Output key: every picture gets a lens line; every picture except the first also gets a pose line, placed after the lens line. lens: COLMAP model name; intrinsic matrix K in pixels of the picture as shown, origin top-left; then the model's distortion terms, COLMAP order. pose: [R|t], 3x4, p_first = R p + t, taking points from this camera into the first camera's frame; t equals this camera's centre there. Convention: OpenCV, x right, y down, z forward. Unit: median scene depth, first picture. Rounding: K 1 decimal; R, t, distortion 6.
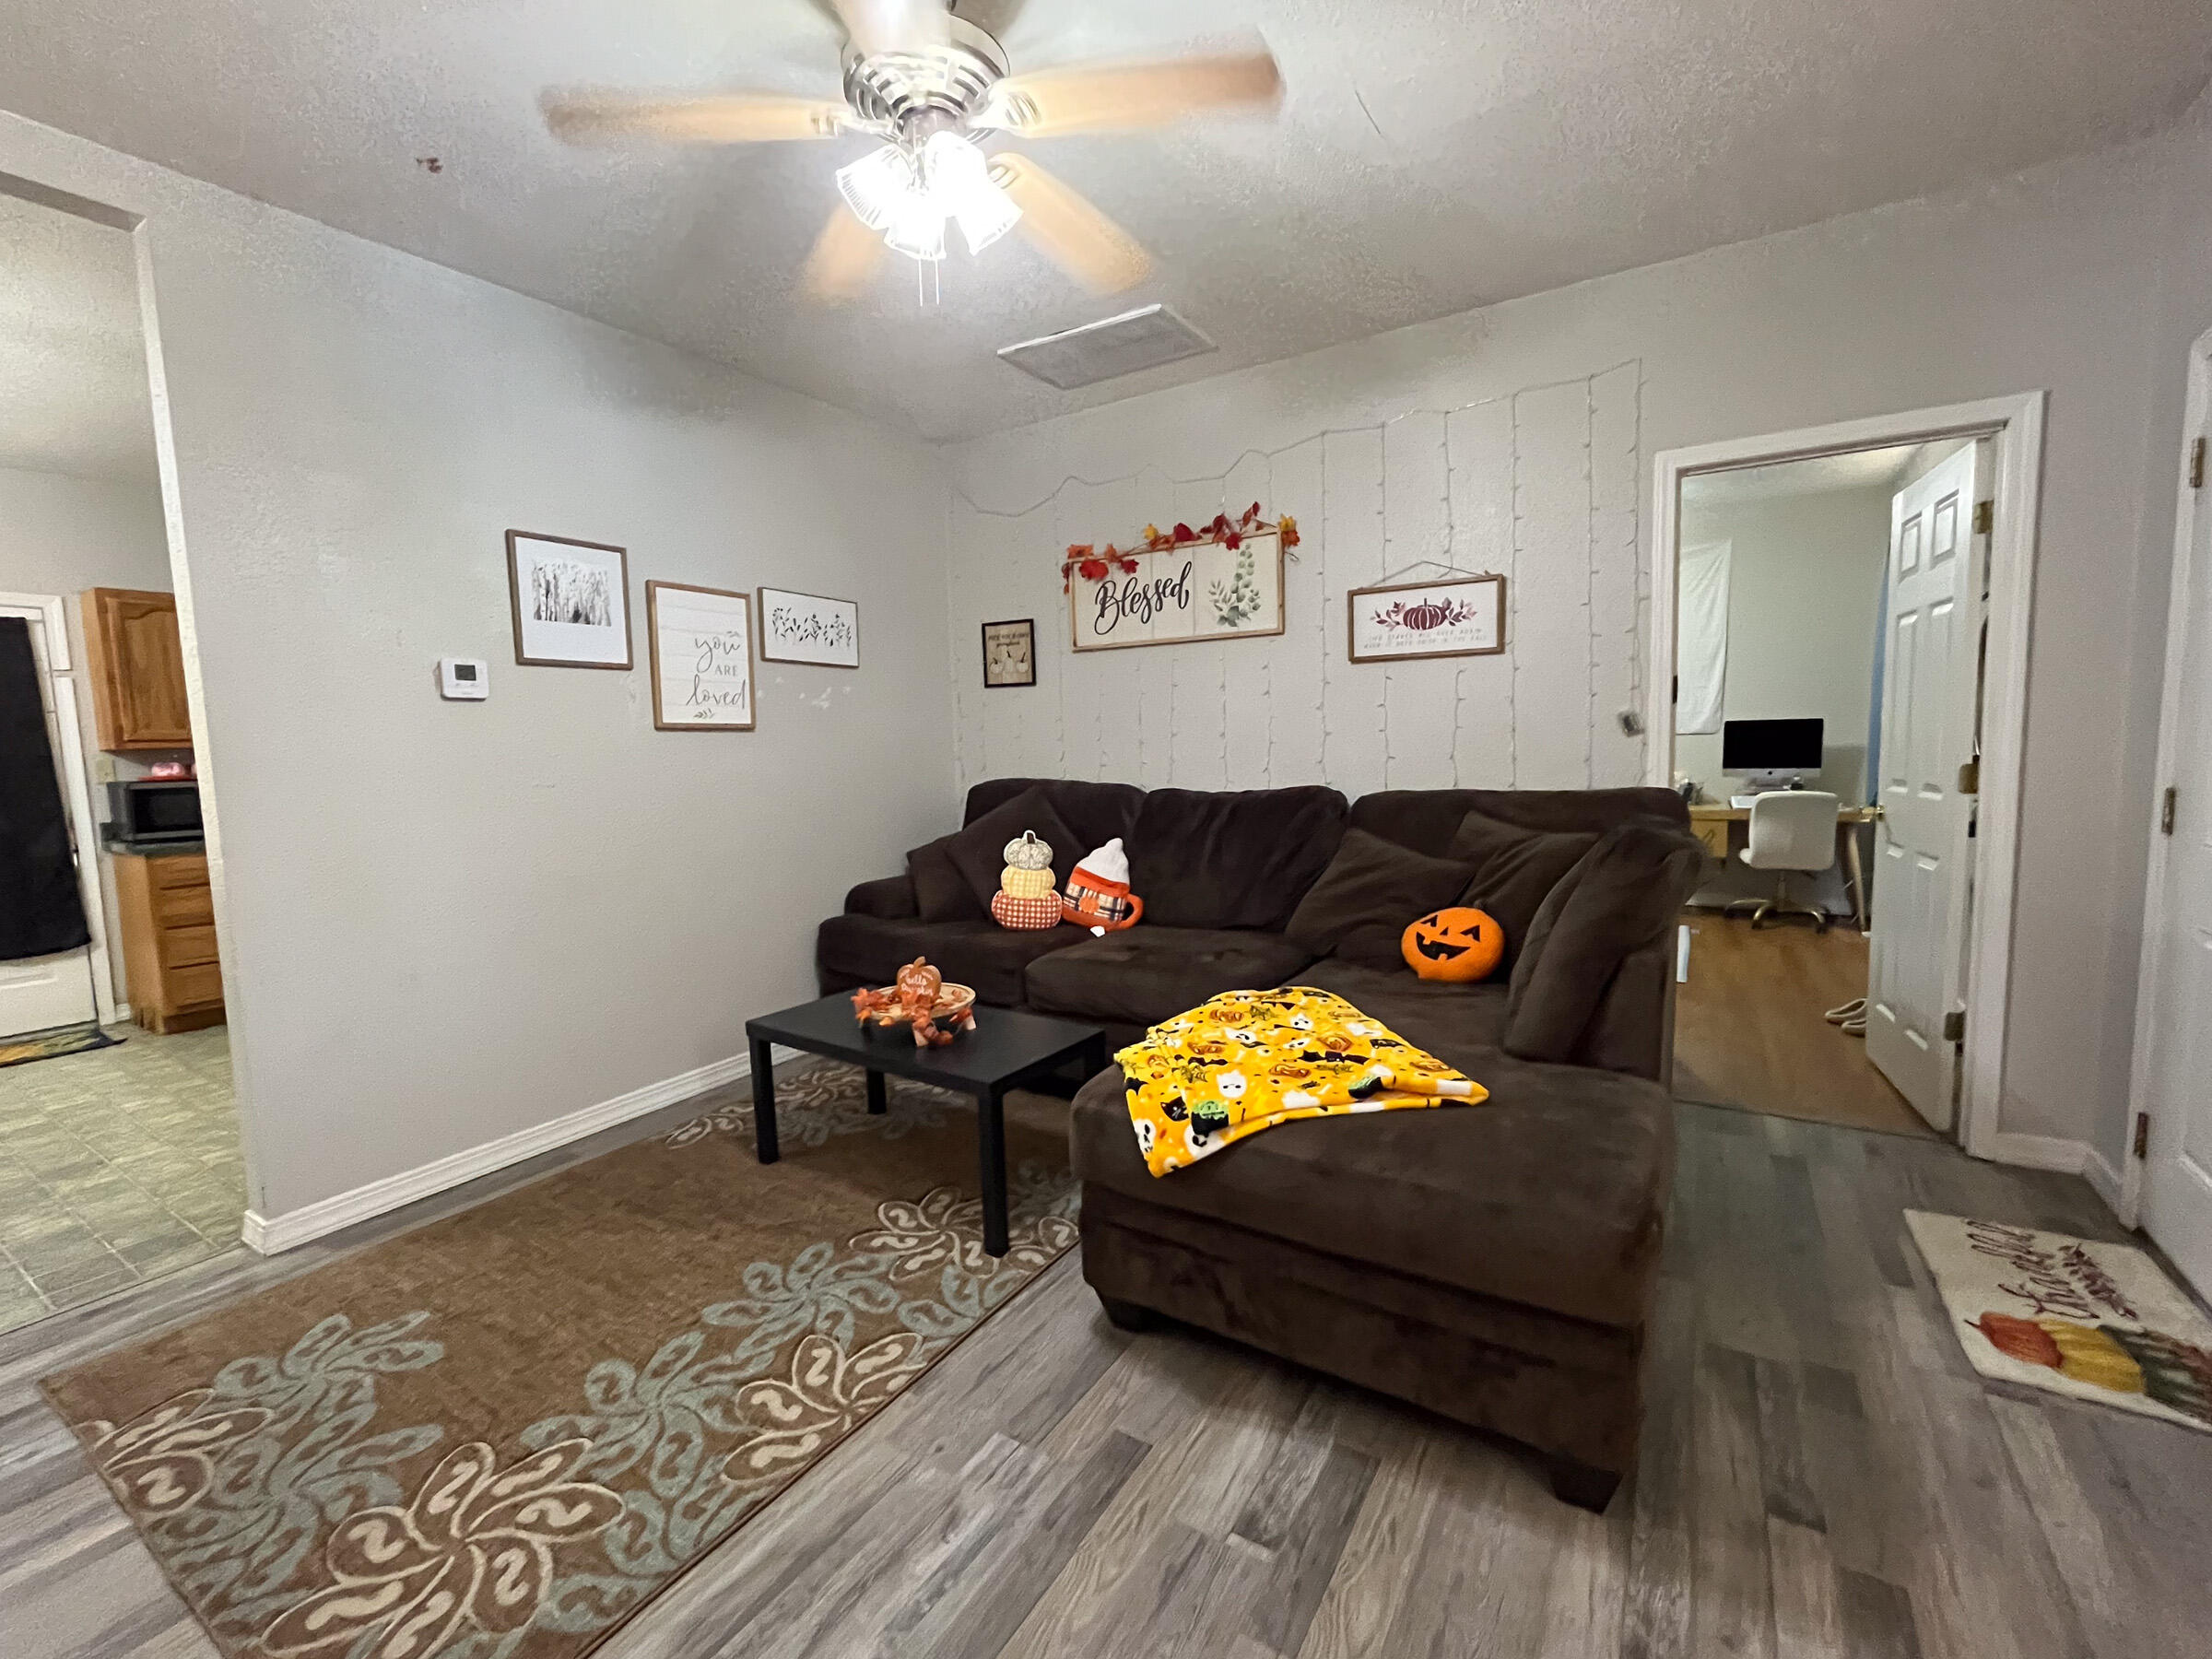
lens RADIAL K [[947.8, 0, 1095.0], [0, 947.8, 831.6], [0, 0, 1]] dist [-0.001079, -0.000742]
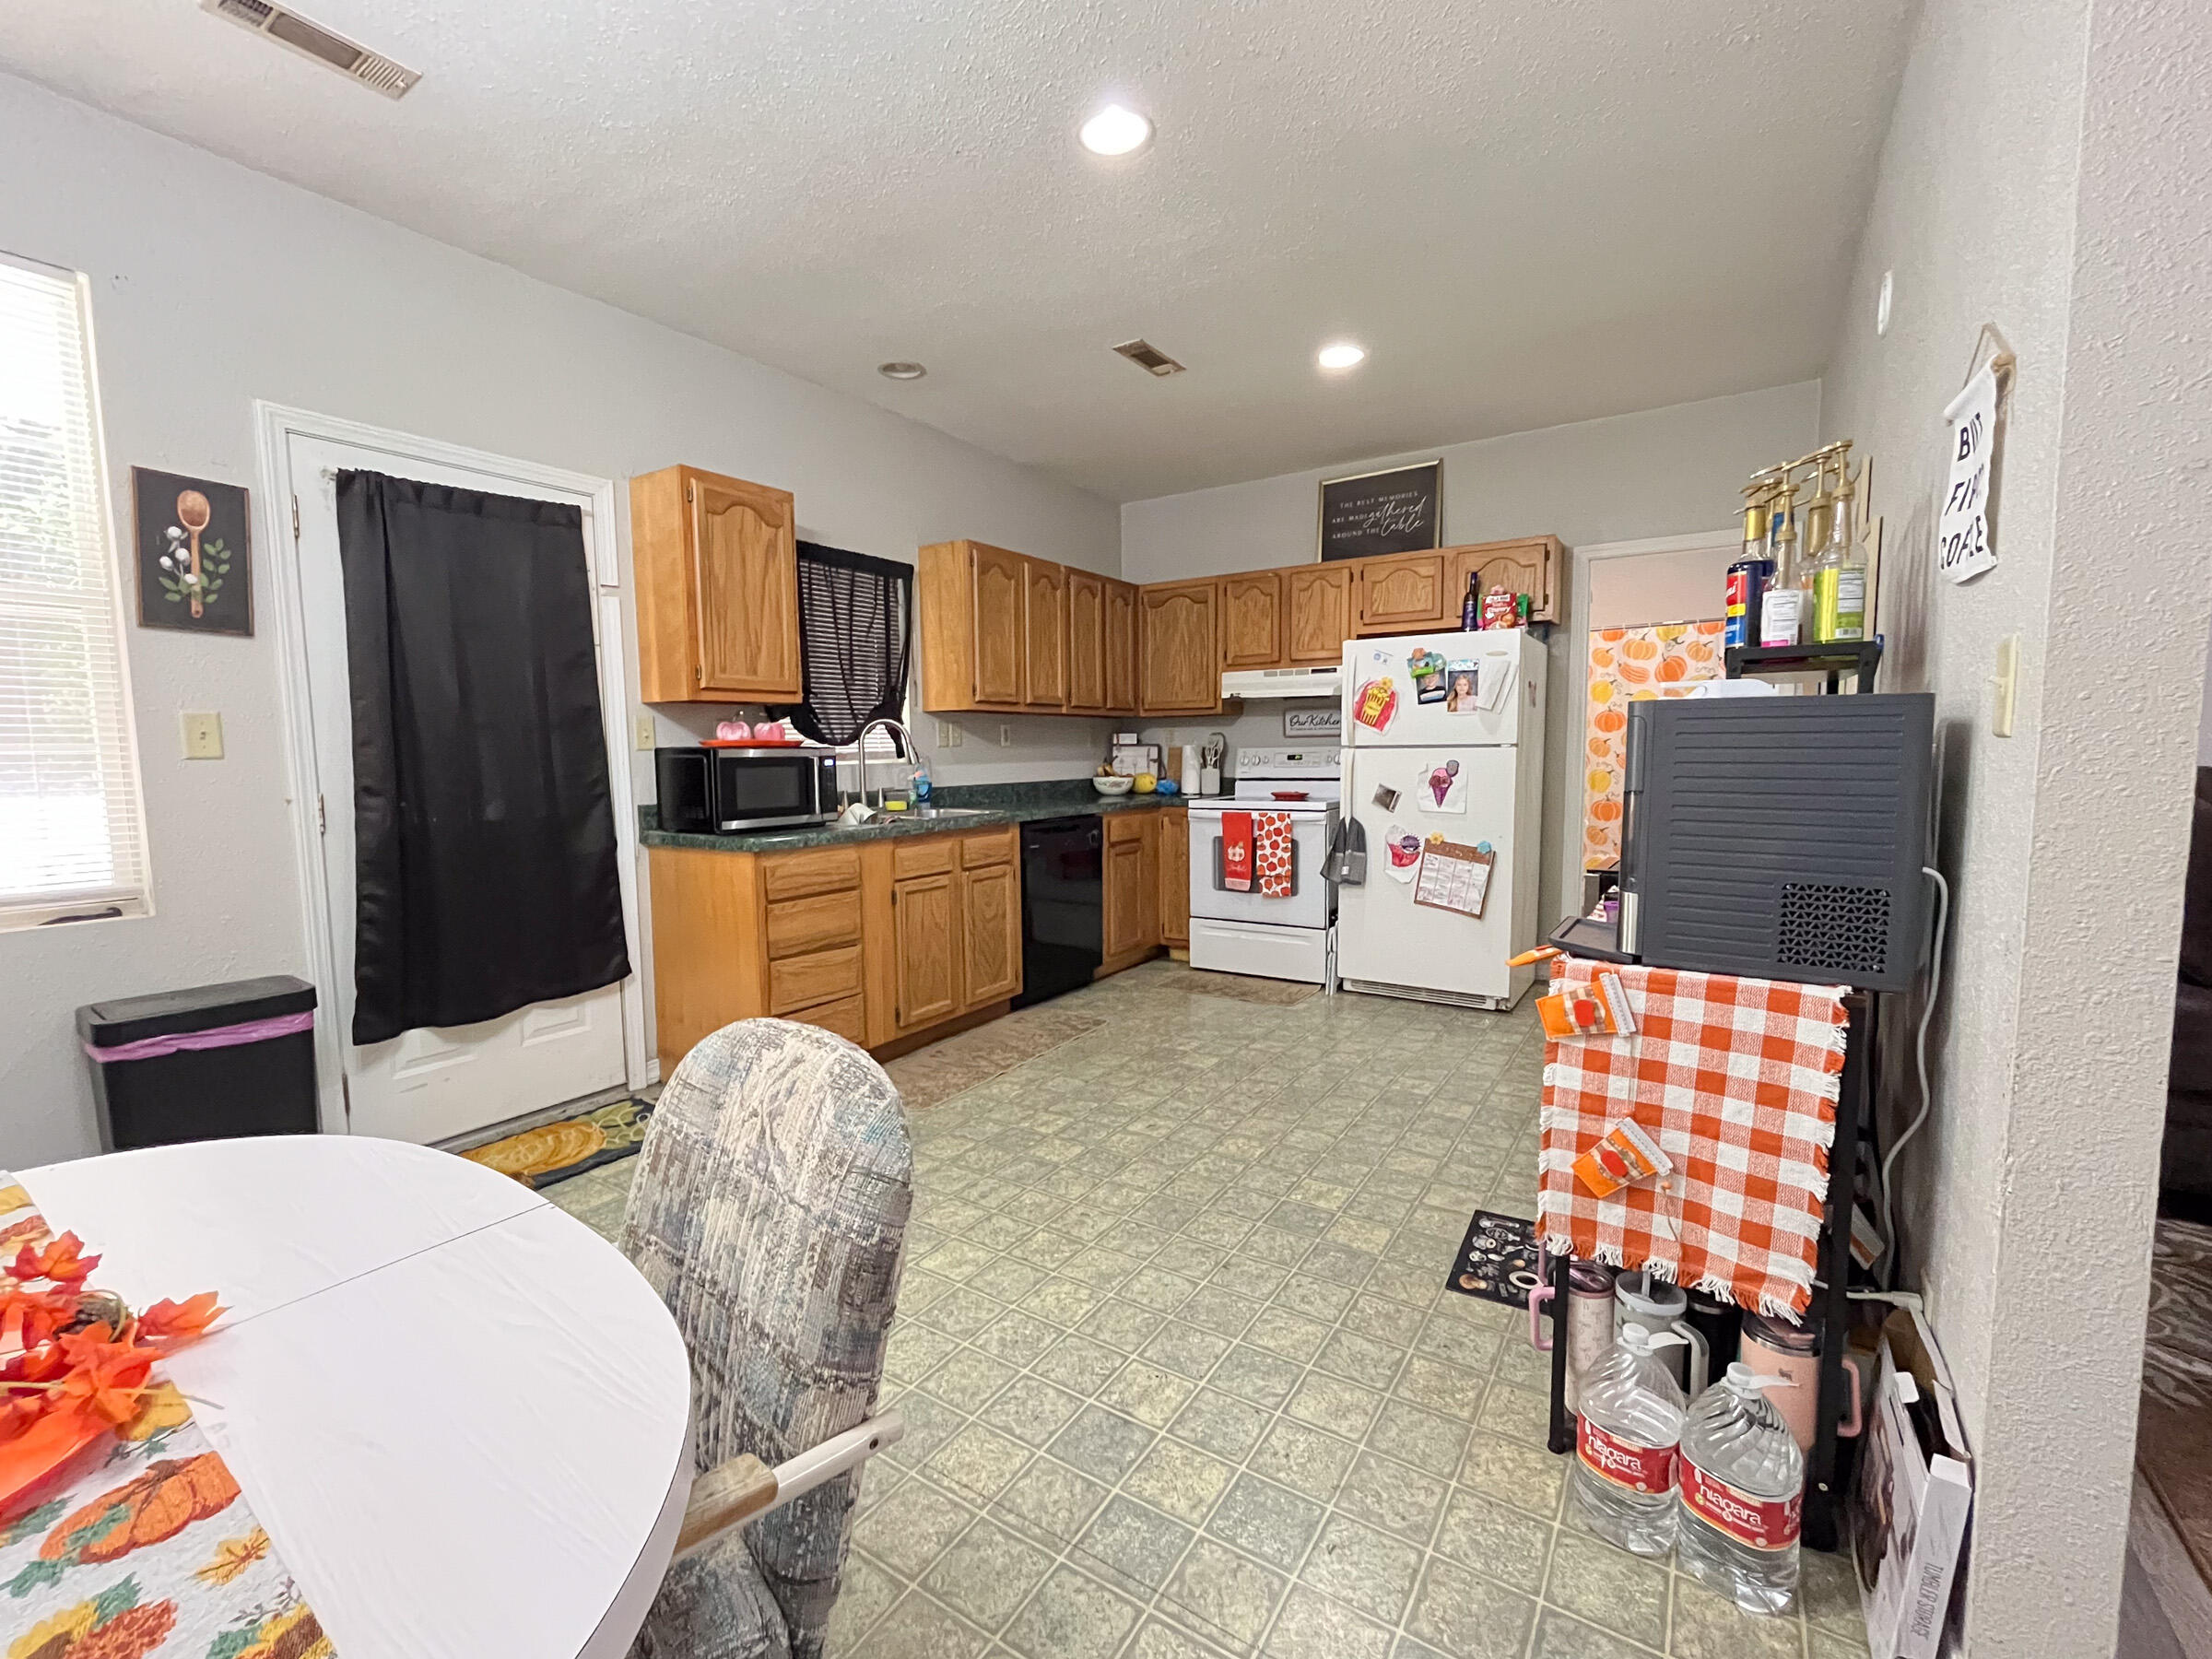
lens RADIAL K [[947.8, 0, 1101.2], [0, 947.8, 834.0], [0, 0, 1]] dist [-0.001079, -0.000742]
pose [[0.999715, 0.017453, -0.016261, -0.715758], [-0.017571, 0.999820, -0.007113, 0.011798], [0.016134, 0.007397, 0.999842, 0.306030]]
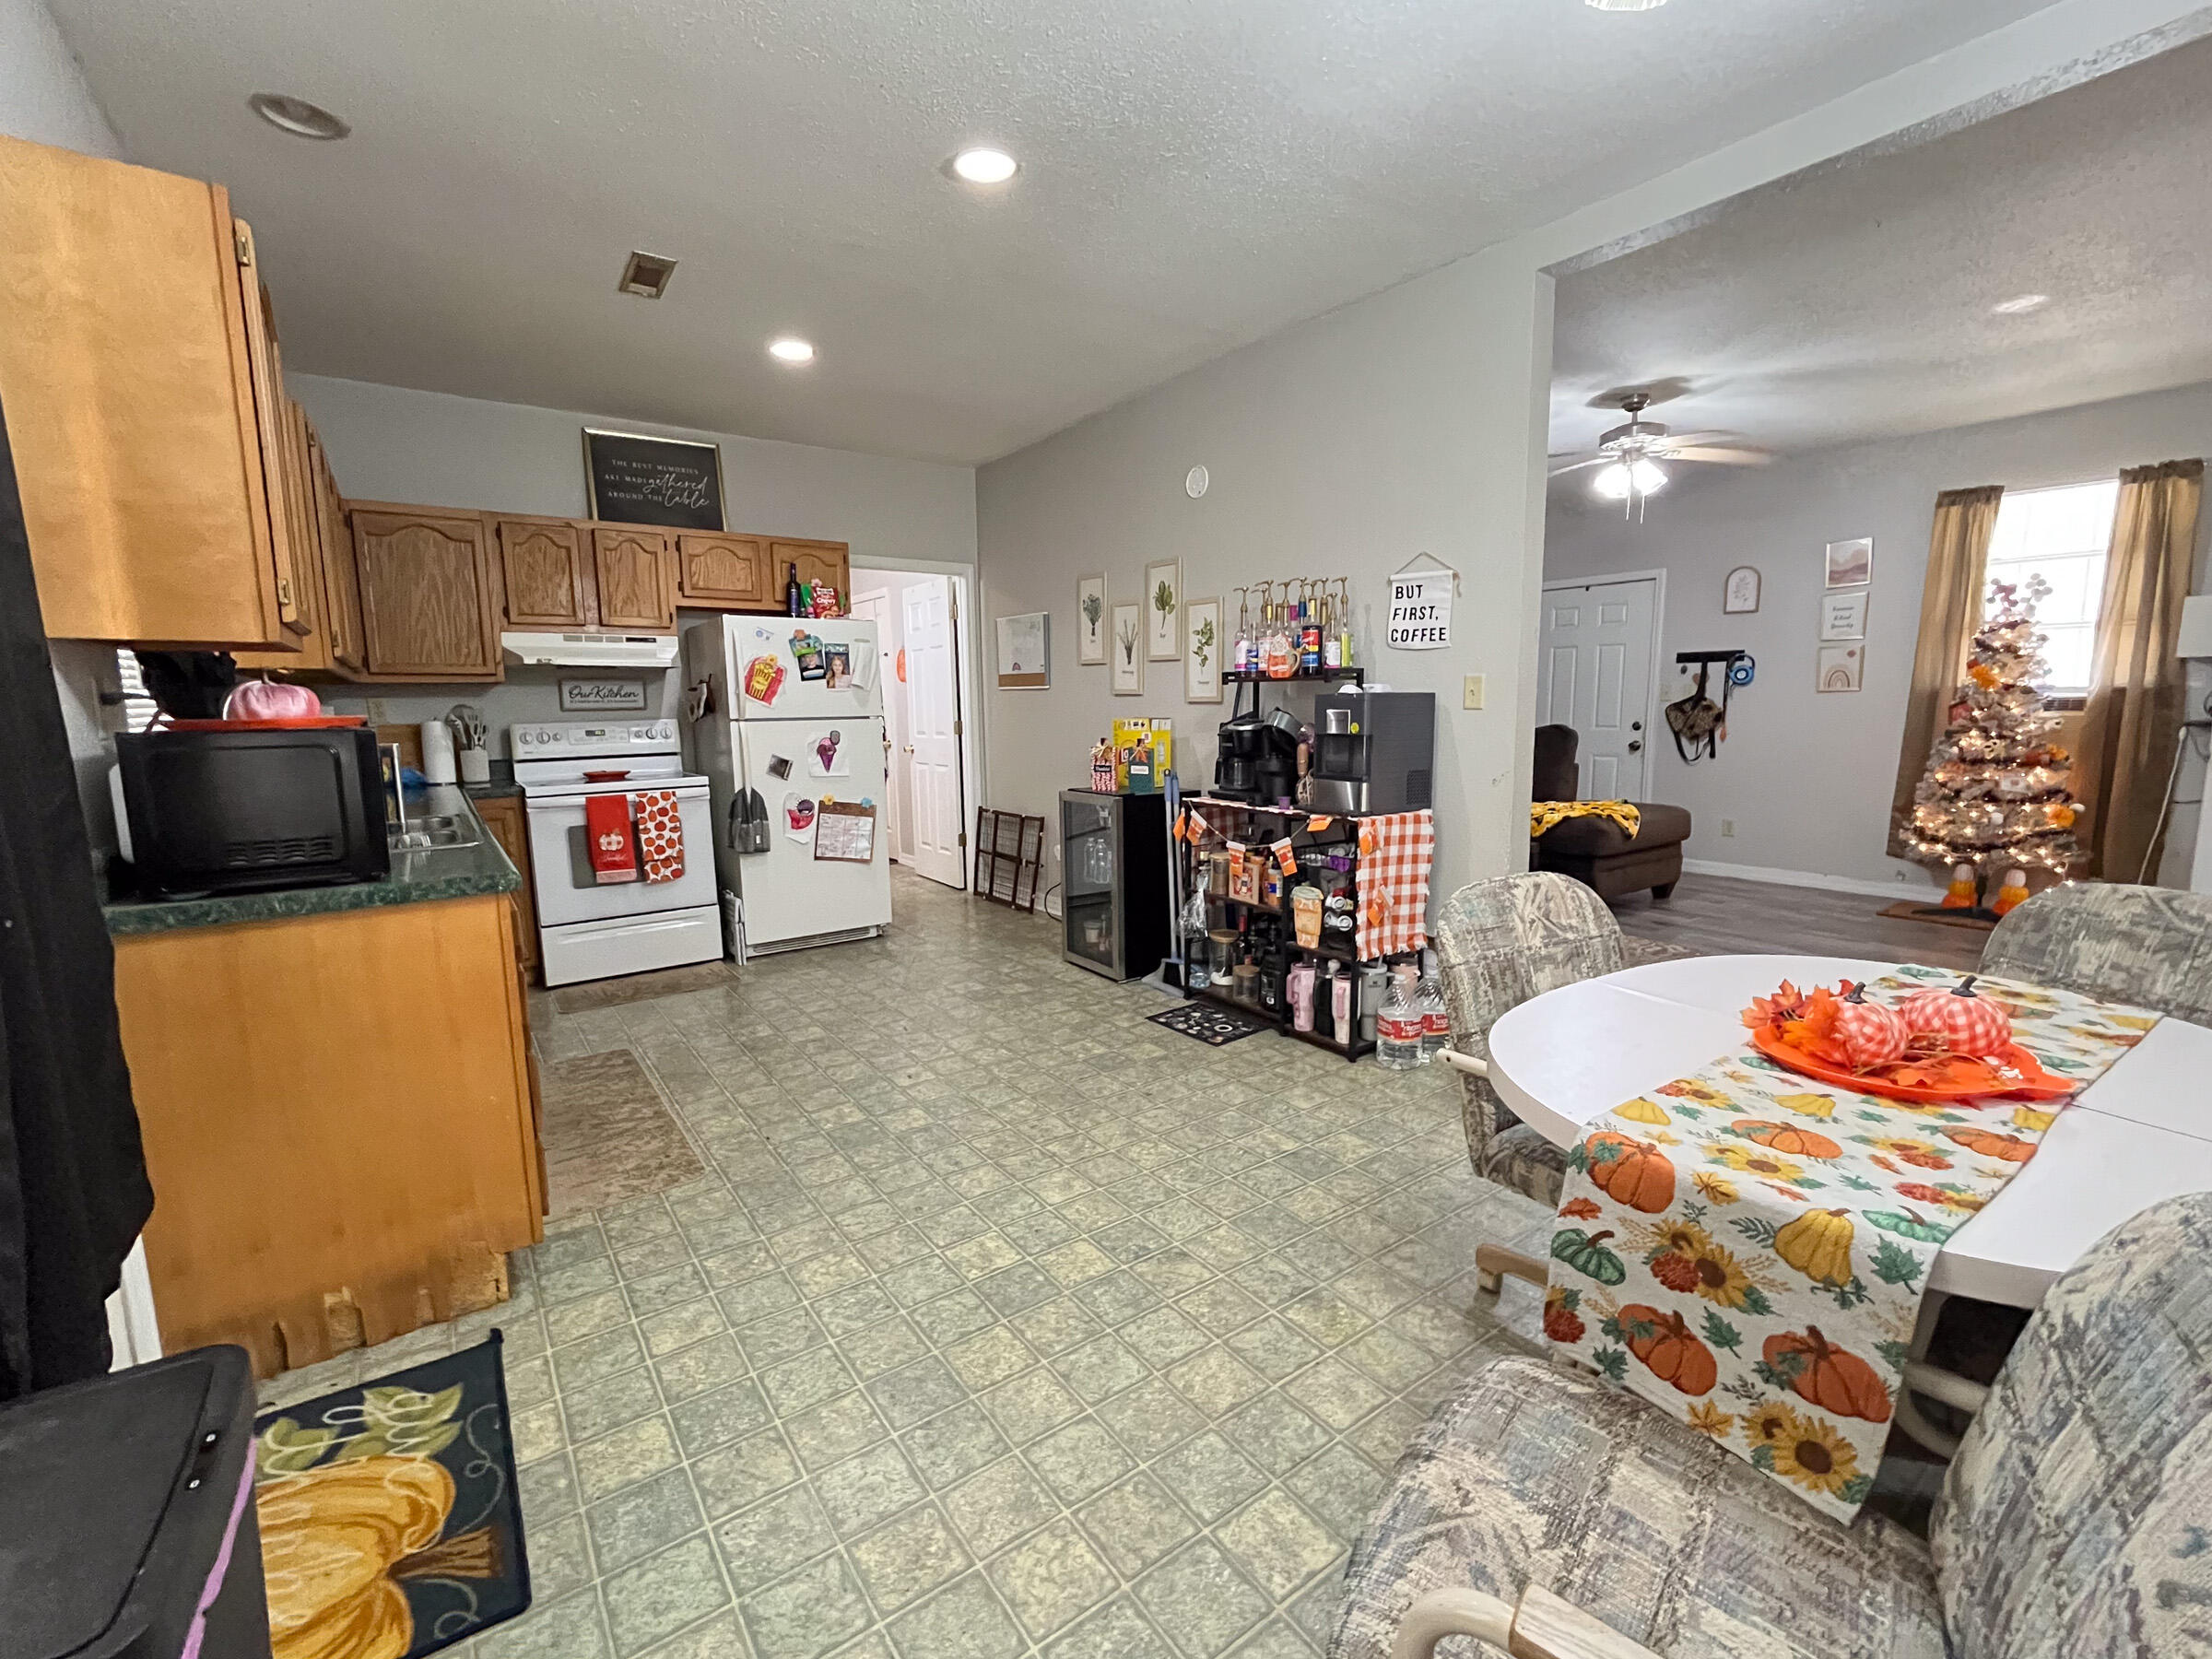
lens RADIAL K [[947.8, 0, 1104.0], [0, 947.8, 832.3], [0, 0, 1]] dist [-0.001079, -0.000742]
pose [[0.367906, -0.104087, 0.924019, -1.262032], [0.096787, 0.992604, 0.073276, -0.007552], [-0.924812, 0.062474, 0.375259, 0.557374]]
